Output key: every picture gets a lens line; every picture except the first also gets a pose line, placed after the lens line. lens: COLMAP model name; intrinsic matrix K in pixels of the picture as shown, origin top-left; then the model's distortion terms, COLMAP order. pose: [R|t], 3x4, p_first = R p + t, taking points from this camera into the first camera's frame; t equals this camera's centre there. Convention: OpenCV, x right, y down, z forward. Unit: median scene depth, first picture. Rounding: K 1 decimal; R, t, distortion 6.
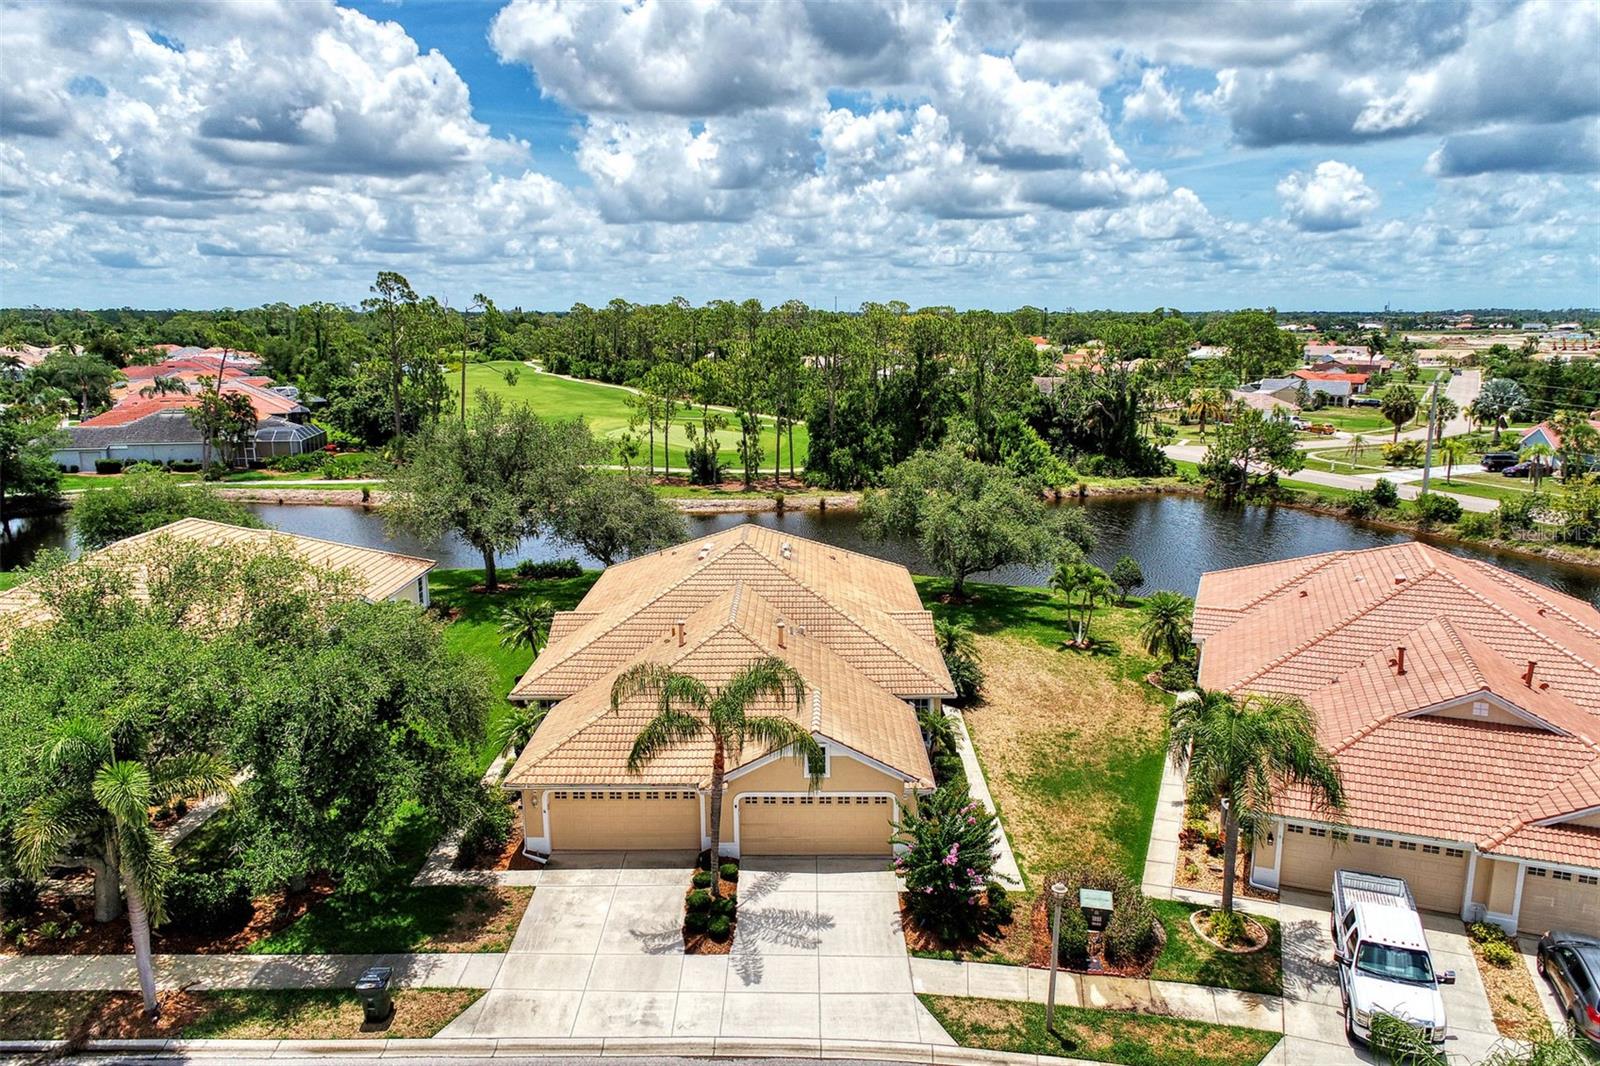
lens RADIAL K [[1092.4, 0, 800.0], [0, 1092.4, 533.0], [0, 0, 1]] dist [-0.002399, -0.003267]
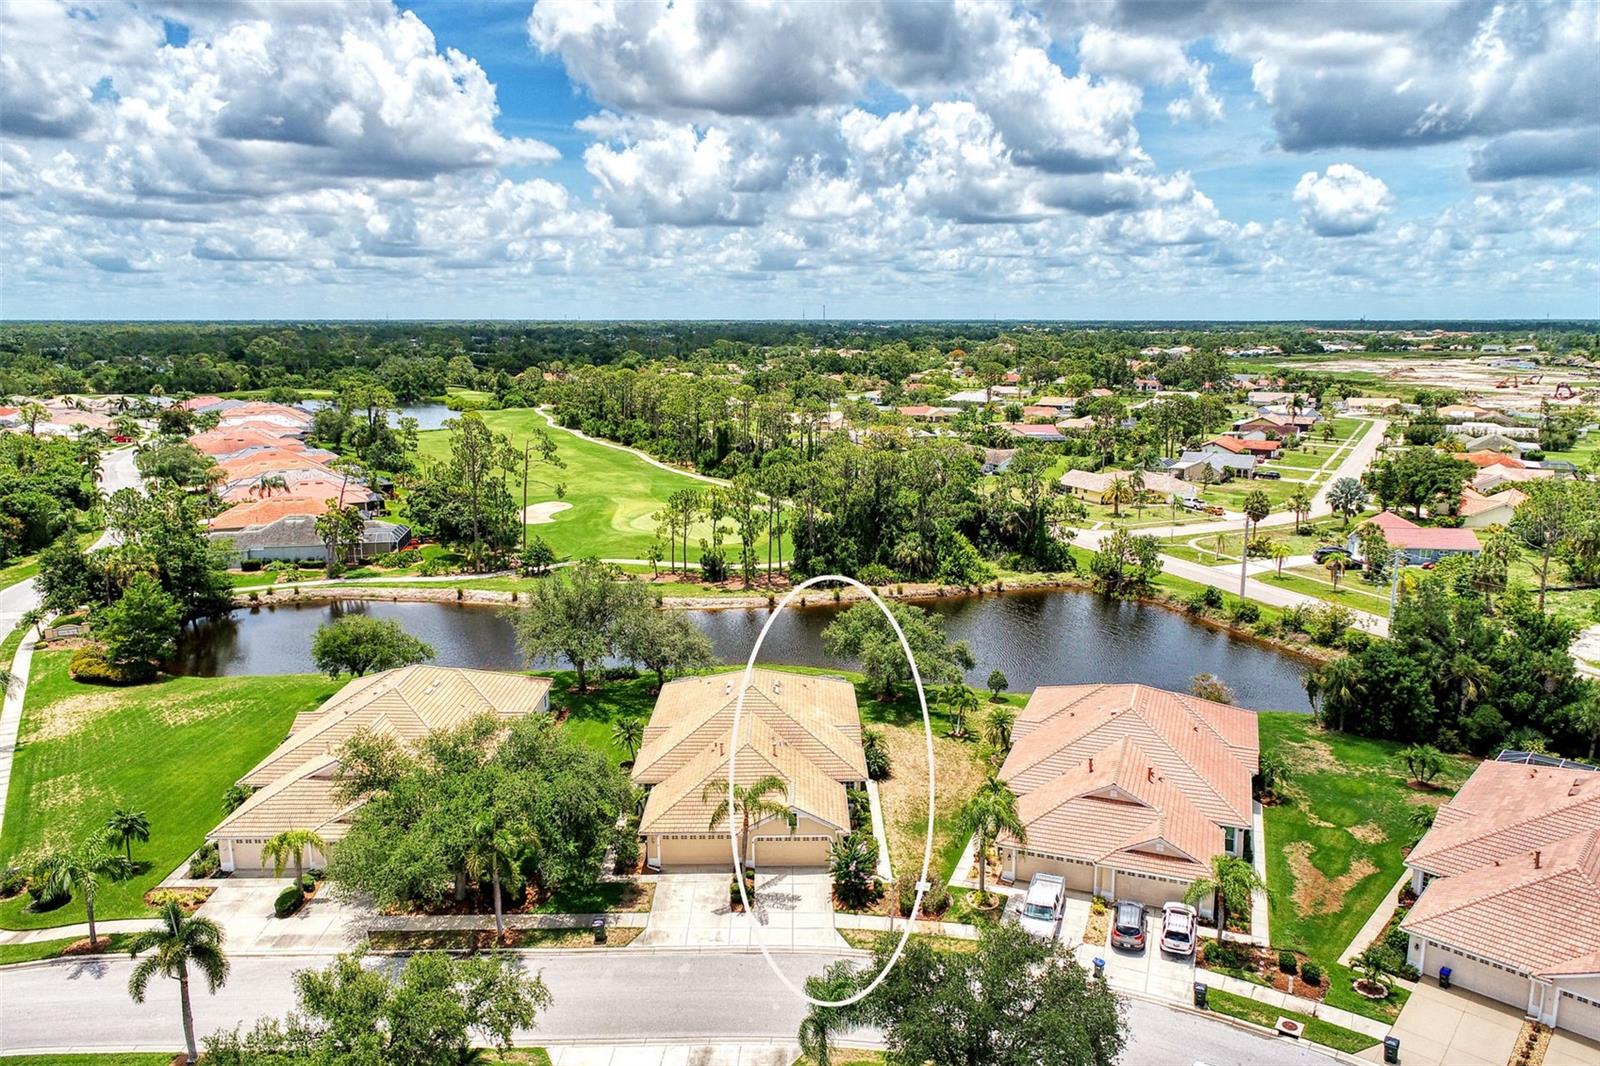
lens RADIAL K [[1092.4, 0, 800.0], [0, 1092.4, 533.0], [0, 0, 1]] dist [-0.002399, -0.003267]
pose [[0.999945, -0.003642, 0.009859, 0.007400], [0.003684, 0.999984, -0.004273, -0.212759], [-0.009844, 0.004309, 0.999942, -0.695758]]
